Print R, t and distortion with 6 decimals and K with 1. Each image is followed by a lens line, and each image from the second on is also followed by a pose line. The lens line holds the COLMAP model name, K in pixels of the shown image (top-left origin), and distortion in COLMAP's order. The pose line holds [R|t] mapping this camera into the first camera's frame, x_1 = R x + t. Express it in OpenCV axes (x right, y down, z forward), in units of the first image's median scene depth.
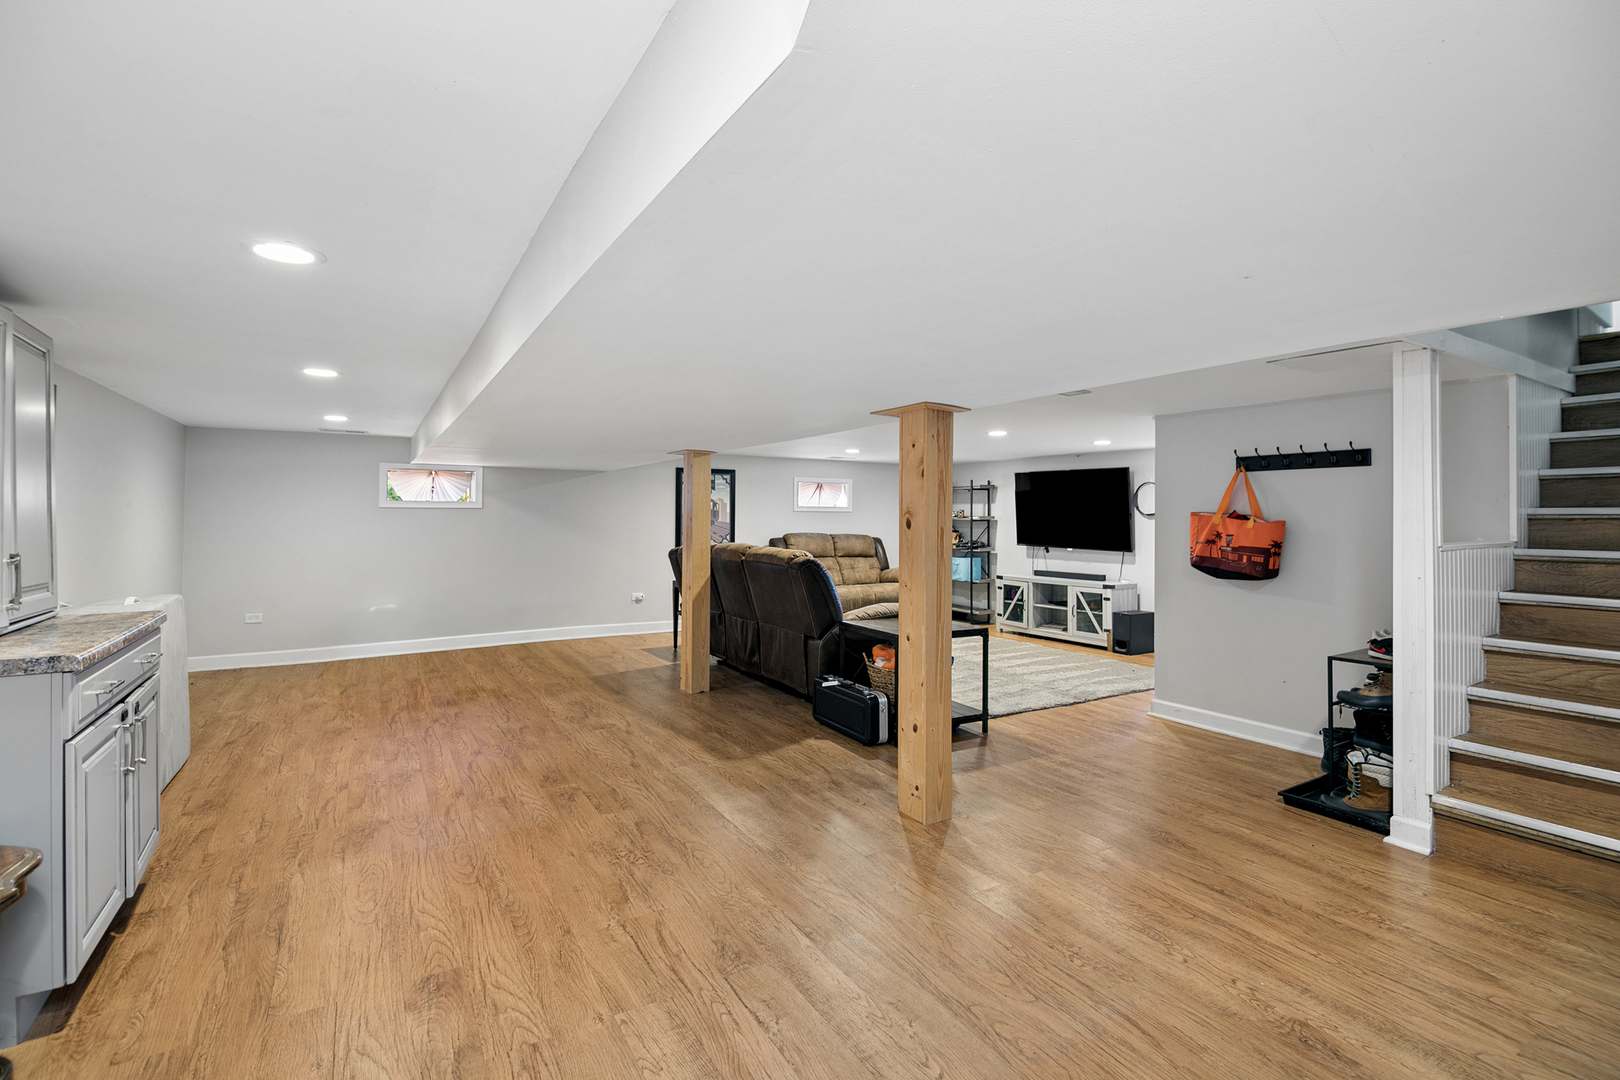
lens RADIAL K [[730.0, 0, 814.3], [0, 730.0, 526.7], [0, 0, 1]] dist [-0.019491, -0.001284]
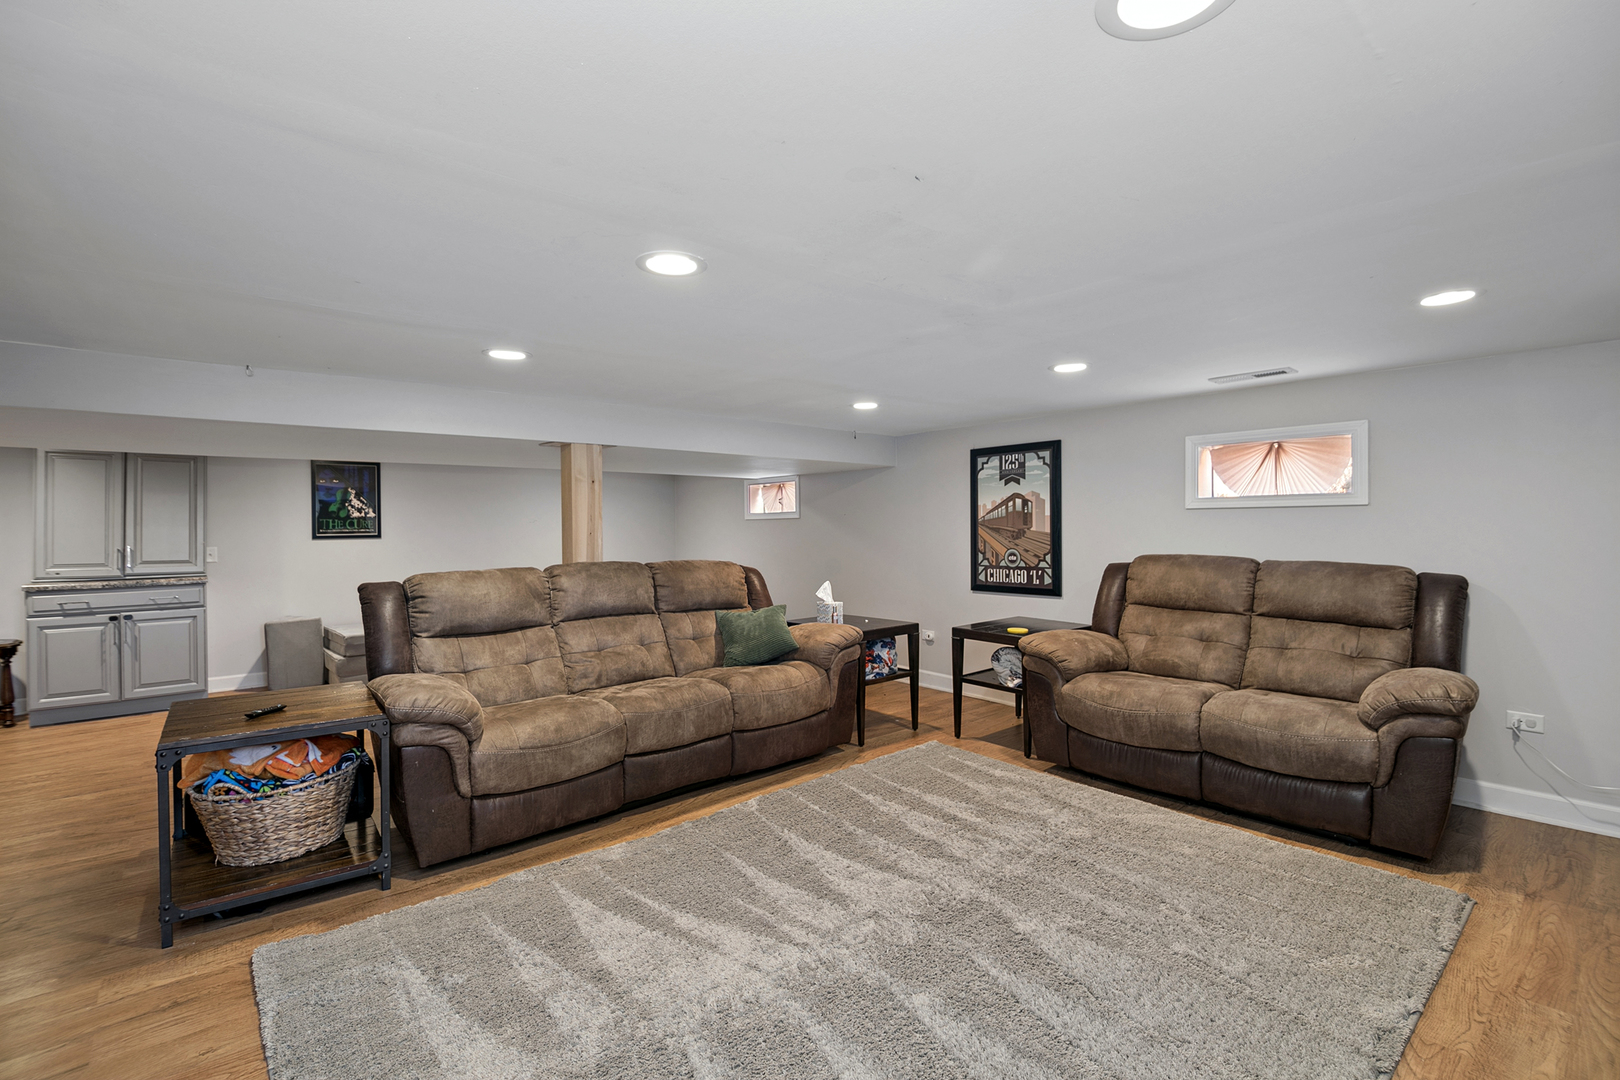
lens RADIAL K [[730.0, 0, 814.3], [0, 730.0, 526.7], [0, 0, 1]] dist [-0.019491, -0.001284]
pose [[0.133313, 0.012526, -0.990995, 0.435180], [0.020339, 0.999675, 0.015372, -0.022849], [0.990865, -0.022205, 0.133015, 0.733882]]
